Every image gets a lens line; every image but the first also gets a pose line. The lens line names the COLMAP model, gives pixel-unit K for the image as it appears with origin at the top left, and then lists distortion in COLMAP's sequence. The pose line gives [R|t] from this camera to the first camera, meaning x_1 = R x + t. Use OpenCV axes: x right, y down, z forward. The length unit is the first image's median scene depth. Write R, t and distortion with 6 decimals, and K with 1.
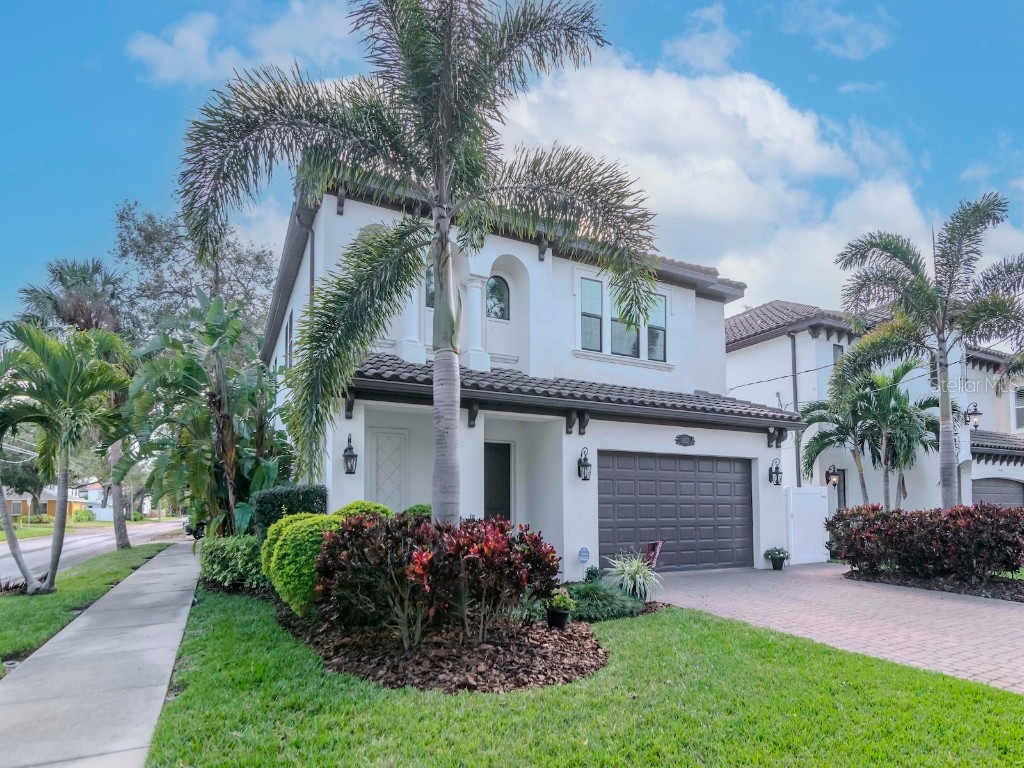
lens RADIAL K [[563.2, 0, 512.0], [0, 563.2, 384.0], [0, 0, 1]] dist [-0.009147, -0.000804]
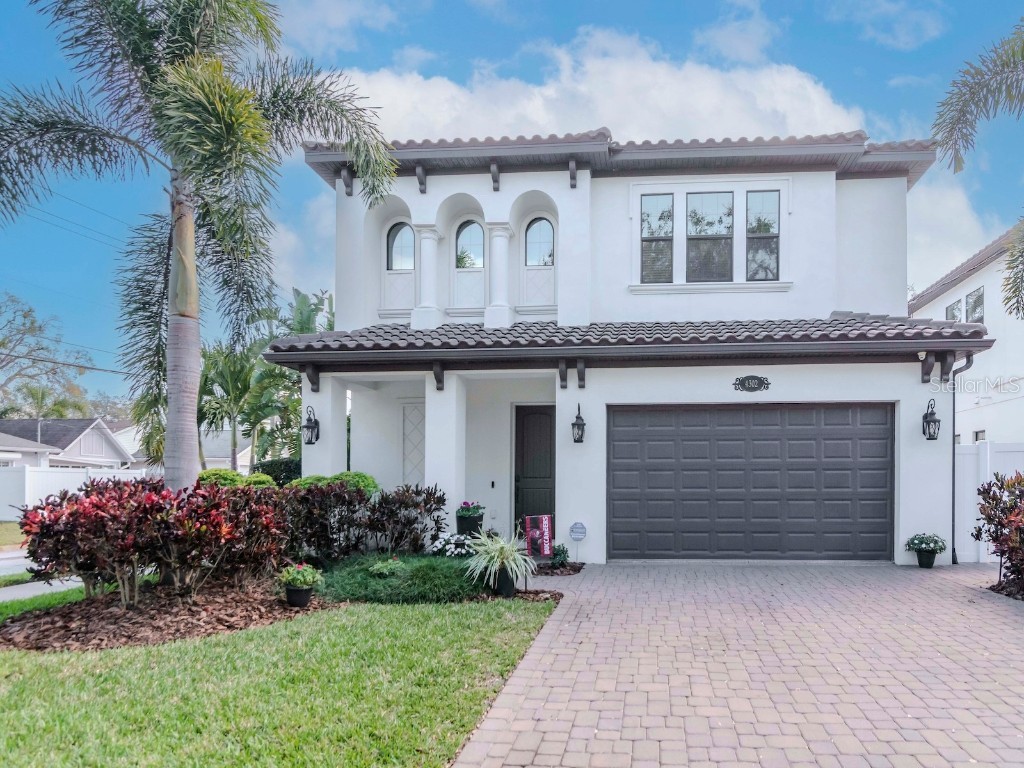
lens RADIAL K [[566.6, 0, 601.0], [0, 566.6, 389.7], [0, 0, 1]] dist [-0.005212, -0.000525]
pose [[0.856271, -0.080450, -0.510223, 0.487938], [0.114713, 0.992747, 0.035981, 0.055866], [0.503628, -0.089339, 0.859289, 0.255209]]
